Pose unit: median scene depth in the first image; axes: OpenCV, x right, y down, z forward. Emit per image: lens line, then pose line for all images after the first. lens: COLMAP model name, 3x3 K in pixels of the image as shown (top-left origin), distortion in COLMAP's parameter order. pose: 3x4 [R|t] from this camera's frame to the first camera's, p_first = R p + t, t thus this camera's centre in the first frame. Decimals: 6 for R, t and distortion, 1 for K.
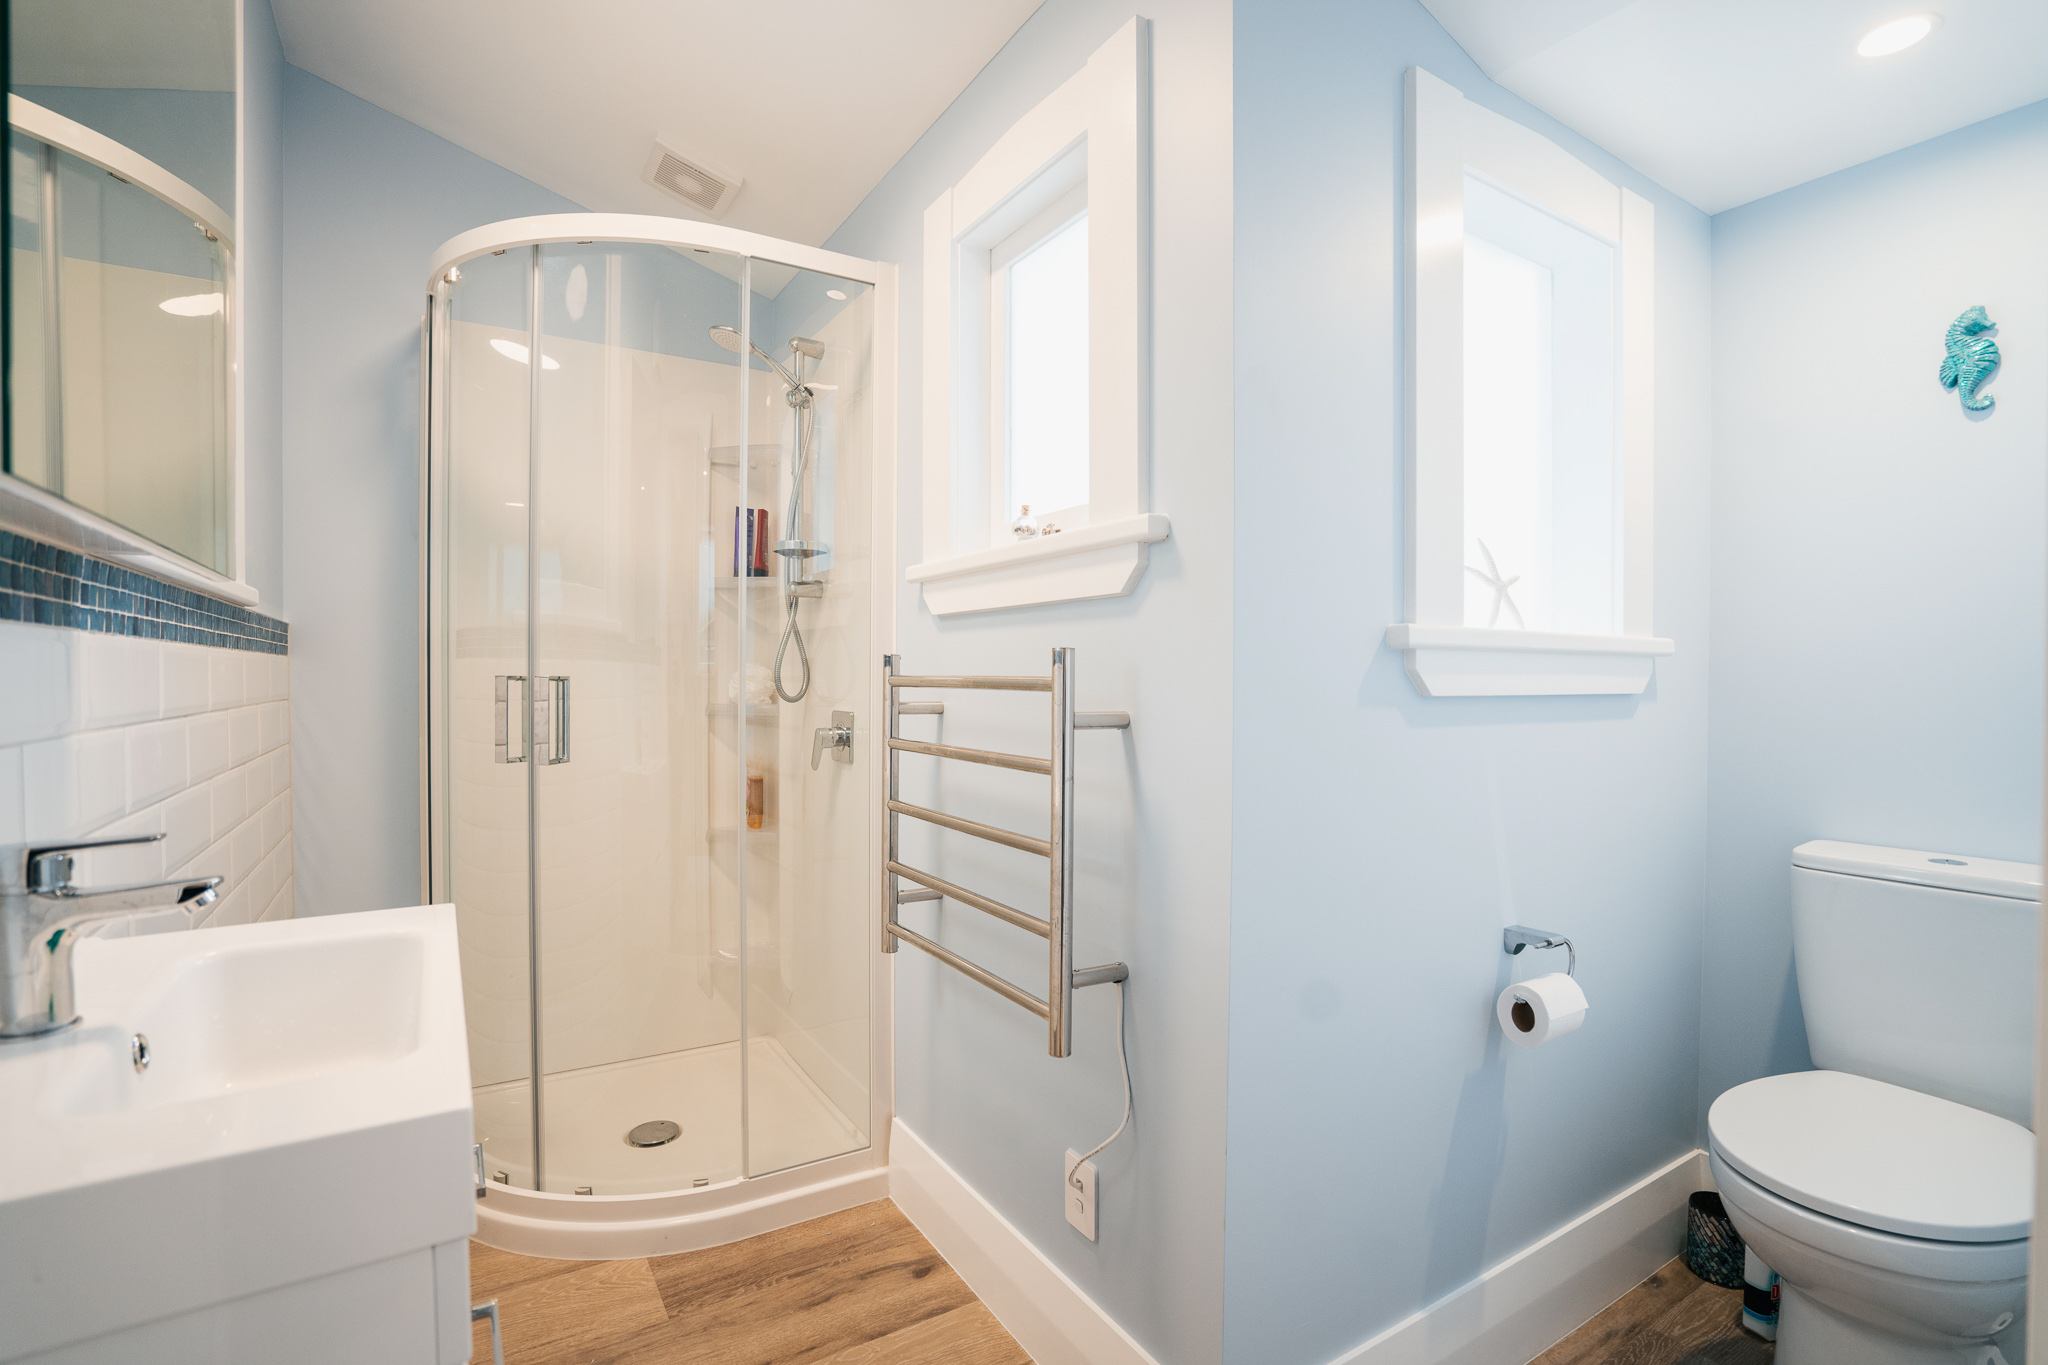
lens RADIAL K [[959.2, 0, 1024.0], [0, 959.2, 682.5], [0, 0, 1]] dist [-0.058618, 0.025223]
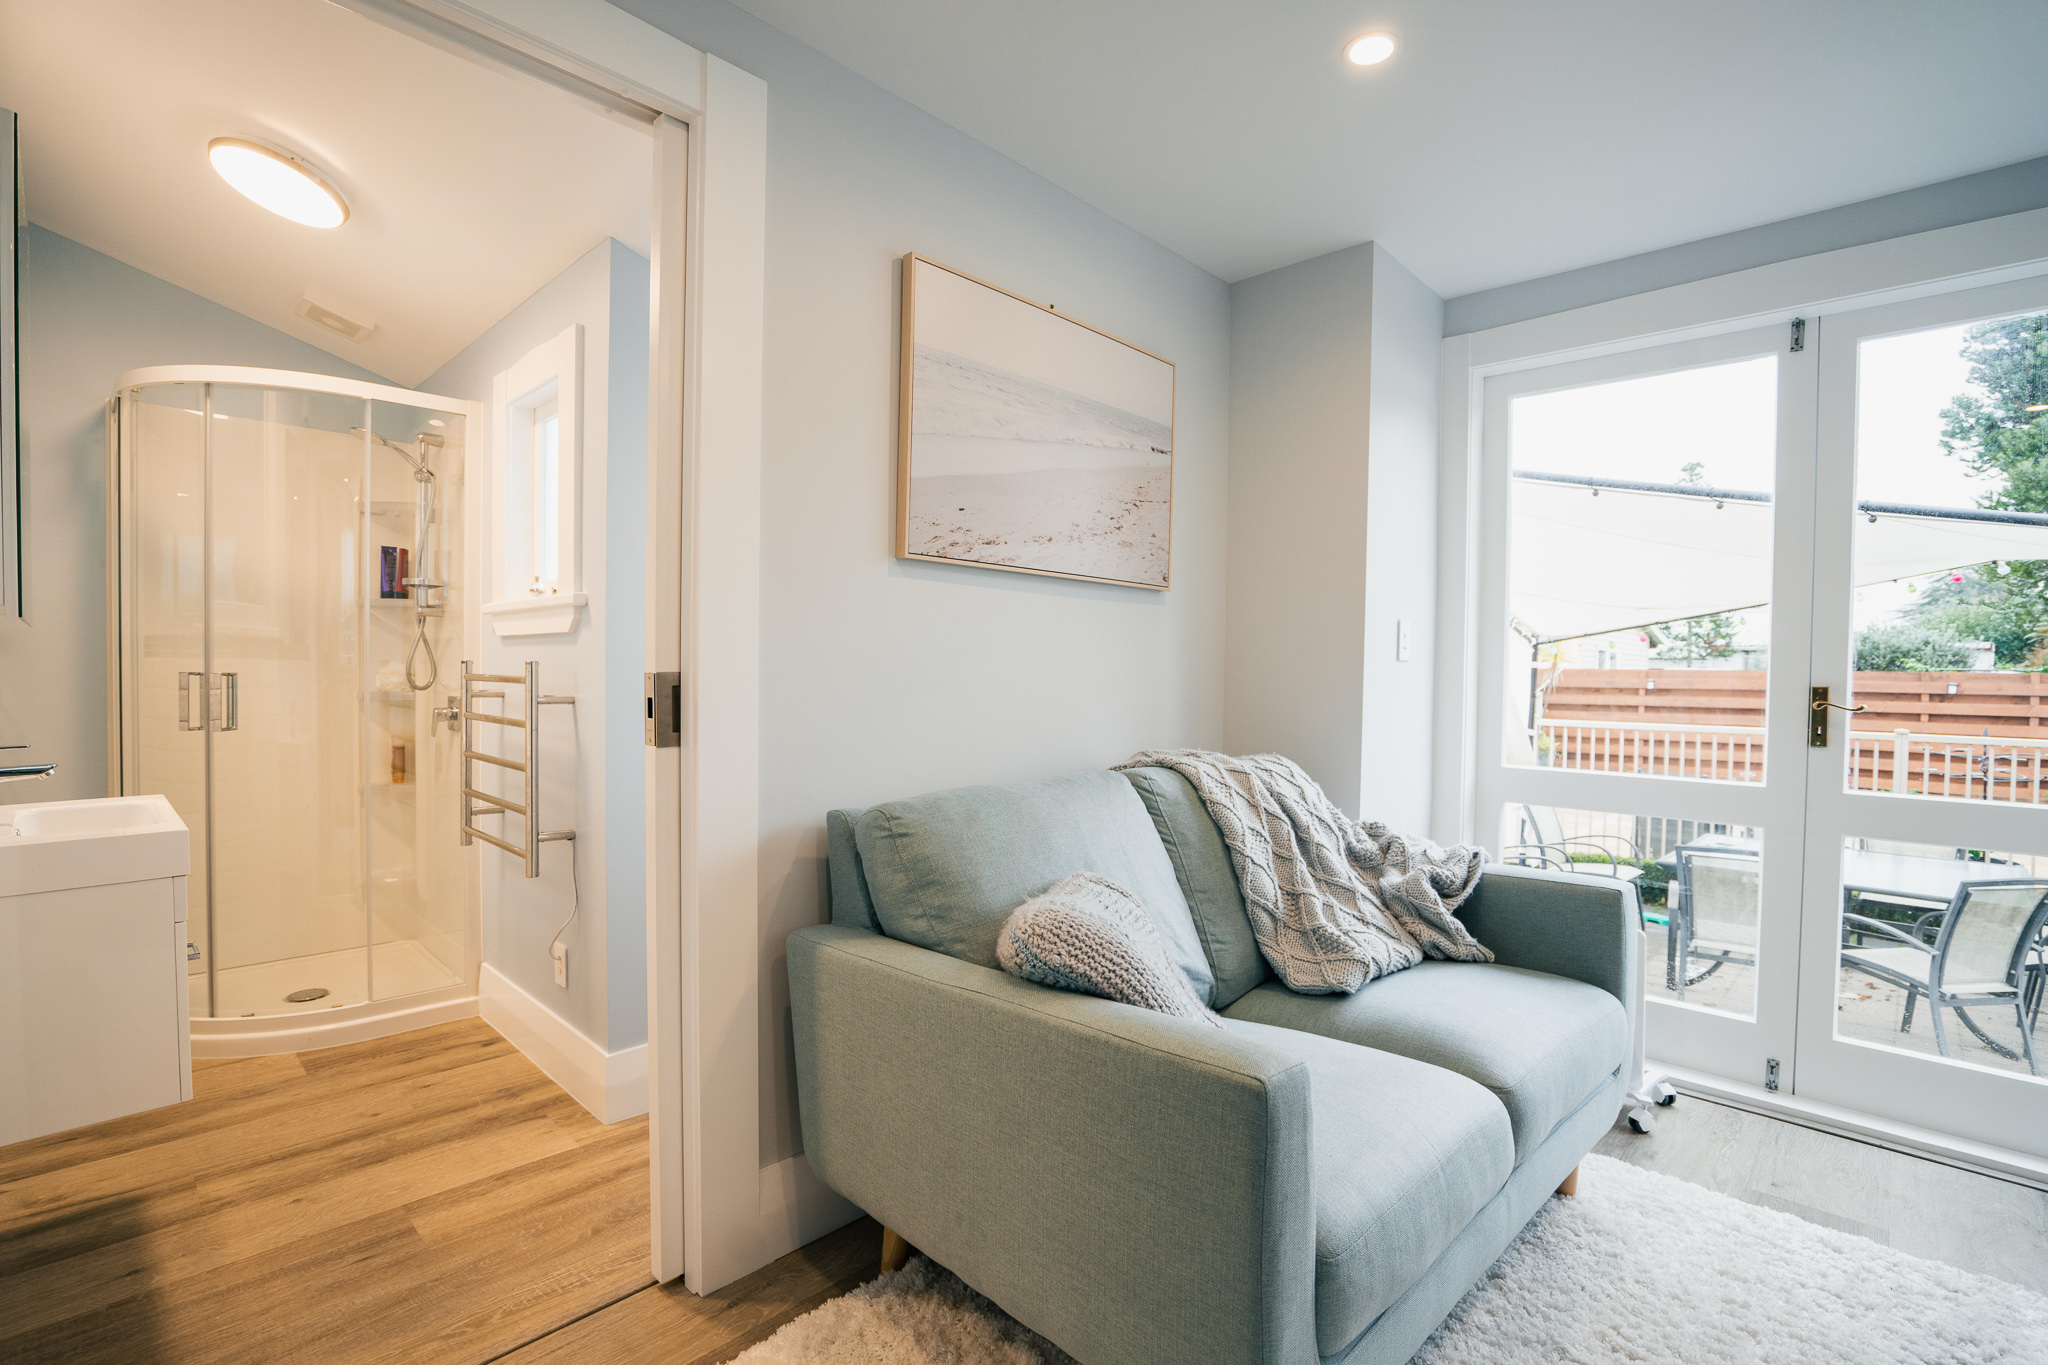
lens RADIAL K [[959.2, 0, 1024.0], [0, 959.2, 682.5], [0, 0, 1]] dist [-0.058618, 0.025223]
pose [[0.969927, 0.002206, 0.243385, 0.371194], [-0.005270, 0.999915, 0.011938, -0.015105], [-0.243338, -0.012862, 0.969856, -0.736854]]
